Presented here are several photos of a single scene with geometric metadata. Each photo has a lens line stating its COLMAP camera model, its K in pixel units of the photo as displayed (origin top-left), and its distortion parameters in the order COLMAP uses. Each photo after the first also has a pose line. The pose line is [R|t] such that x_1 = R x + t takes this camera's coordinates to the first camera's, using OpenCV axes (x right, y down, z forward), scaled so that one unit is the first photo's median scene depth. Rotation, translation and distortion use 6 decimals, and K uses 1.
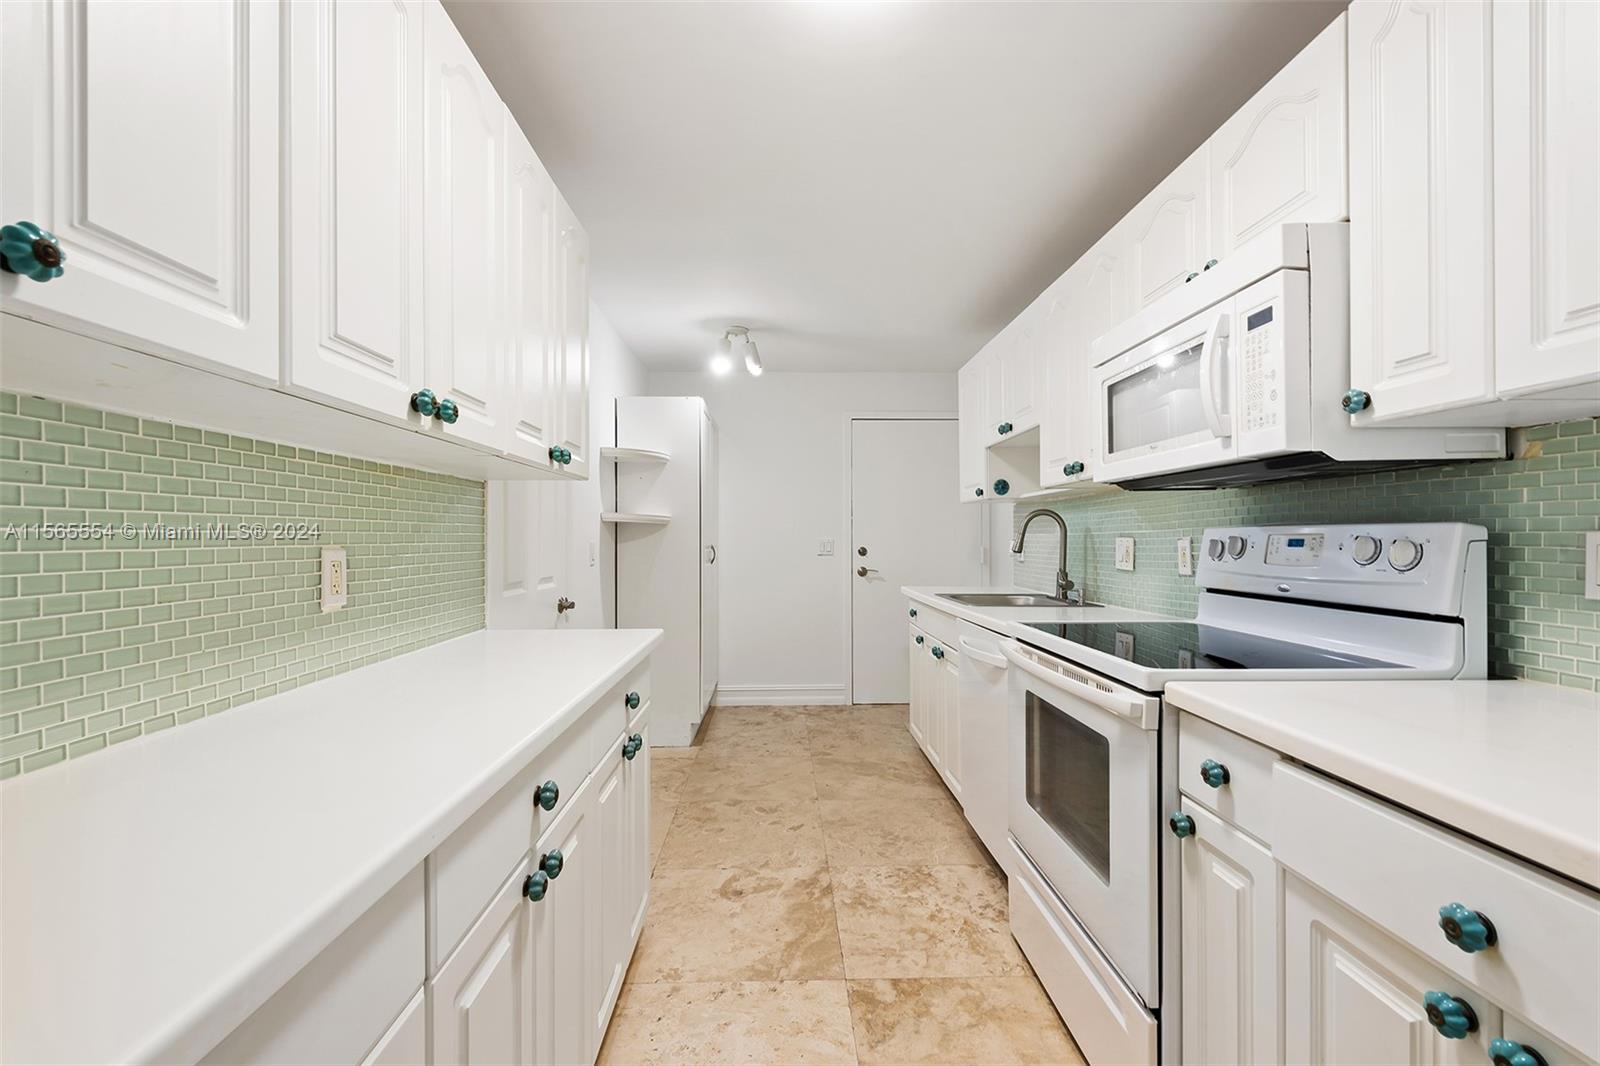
lens RADIAL K [[737.5, 0, 800.0], [0, 737.5, 533.0], [0, 0, 1]] dist [-0.000047, -0.000009]
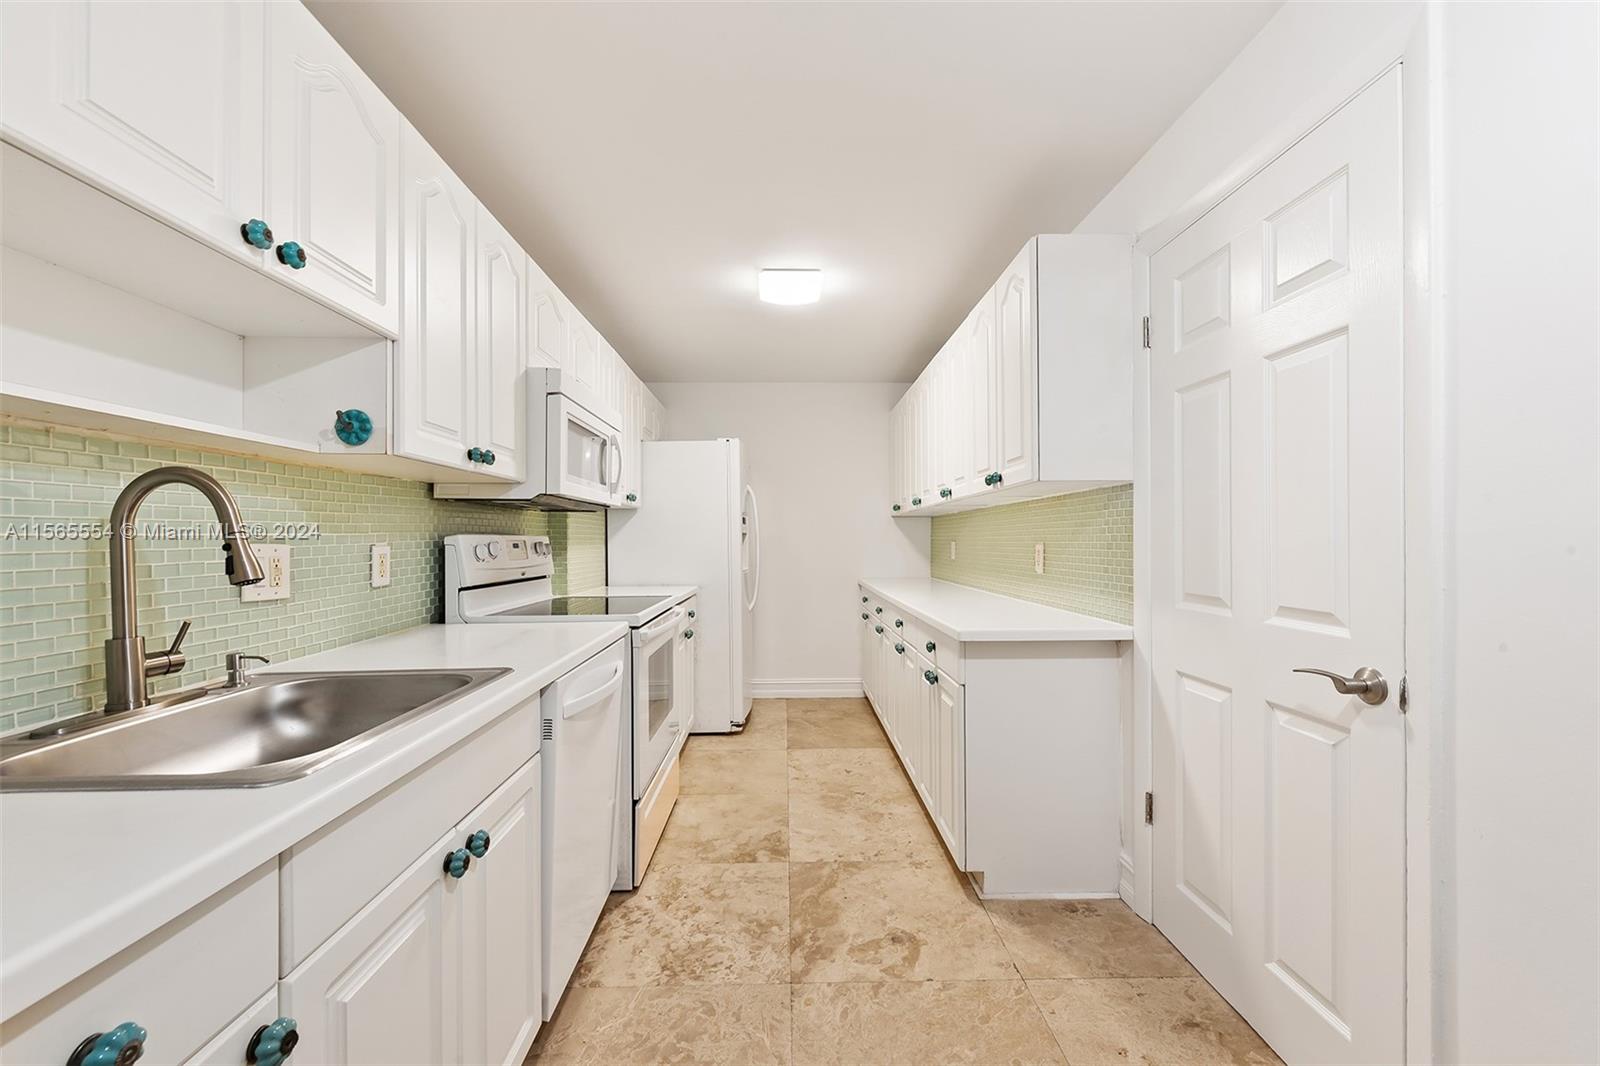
lens RADIAL K [[625.1, 0, 799.3], [0, 625.1, 530.7], [0, 0, 1]] dist [0.004110, -0.000512]
pose [[-0.999914, 0.009104, 0.009465, 0.022205], [0.008896, 0.999722, -0.021857, 0.012252], [-0.009662, -0.021771, -0.999716, 1.833114]]
